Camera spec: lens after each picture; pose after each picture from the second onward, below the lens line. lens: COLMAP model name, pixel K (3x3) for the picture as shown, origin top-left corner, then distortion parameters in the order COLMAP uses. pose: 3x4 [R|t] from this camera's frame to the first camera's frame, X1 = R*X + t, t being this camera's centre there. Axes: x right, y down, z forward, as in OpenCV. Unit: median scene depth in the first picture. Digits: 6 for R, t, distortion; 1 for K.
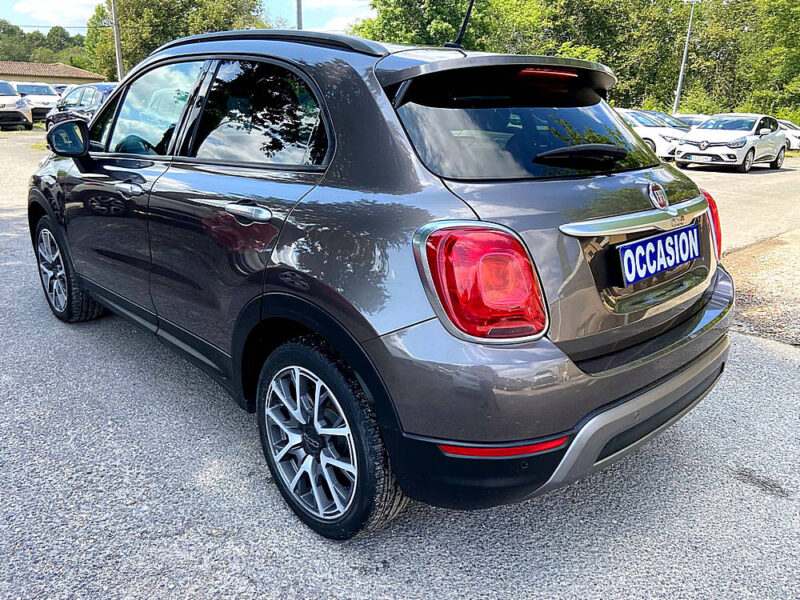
lens RADIAL K [[606.1, 0, 406.5], [0, 606.1, 305.0], [0, 0, 1]] dist [0.098697, -0.120388]
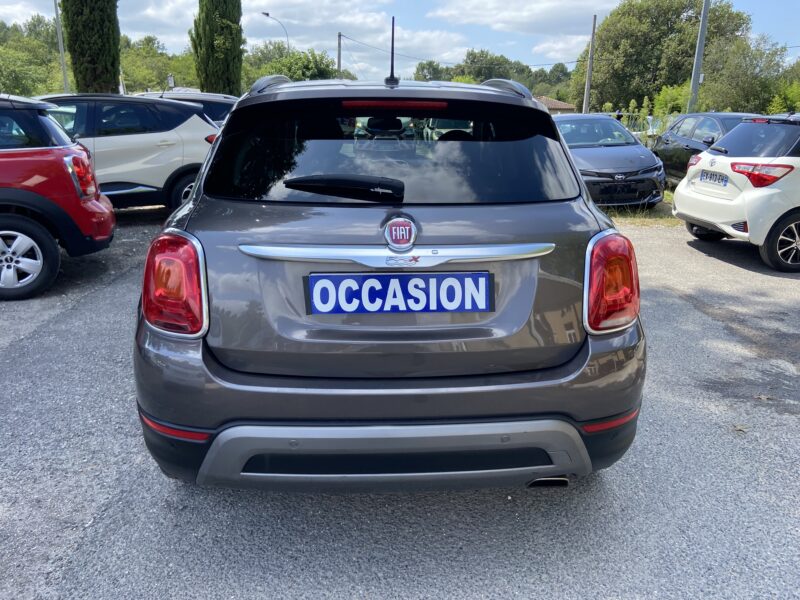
lens RADIAL K [[606.1, 0, 404.8], [0, 606.1, 301.4], [0, 0, 1]] dist [0.098697, -0.120388]
pose [[0.751103, 0.169317, -0.638104, 0.988178], [-0.197115, 0.979980, 0.028011, -0.097885], [0.630071, 0.104741, 0.769441, 0.291591]]
